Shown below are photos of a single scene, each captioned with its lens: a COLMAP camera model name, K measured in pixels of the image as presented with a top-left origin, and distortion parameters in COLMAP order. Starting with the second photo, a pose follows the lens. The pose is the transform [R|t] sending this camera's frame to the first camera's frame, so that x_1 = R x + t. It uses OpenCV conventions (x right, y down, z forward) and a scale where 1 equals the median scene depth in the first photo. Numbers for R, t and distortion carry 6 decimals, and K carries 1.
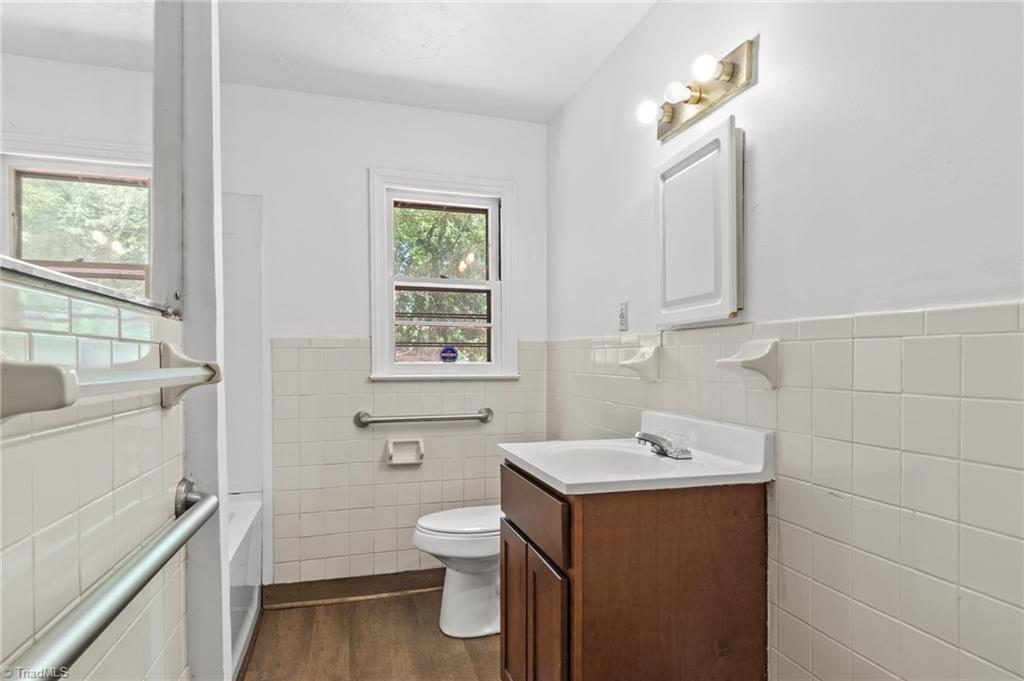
lens RADIAL K [[550.8, 0, 510.9], [0, 550.8, 363.5], [0, 0, 1]] dist [0.000516, 0.000541]
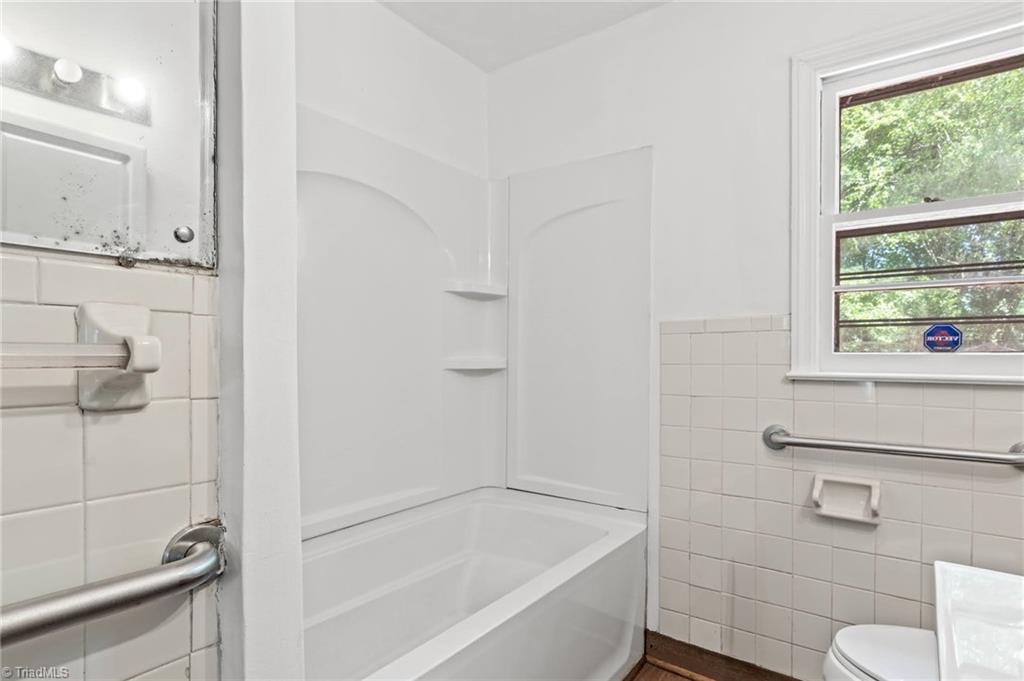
lens RADIAL K [[550.8, 0, 529.9], [0, 550.8, 360.5], [0, 0, 1]] dist [0.000516, 0.000541]
pose [[0.620100, 0.009233, -0.784468, 0.068241], [-0.006207, 0.999957, 0.006863, 0.004885], [0.784498, 0.000613, 0.620131, 0.349624]]
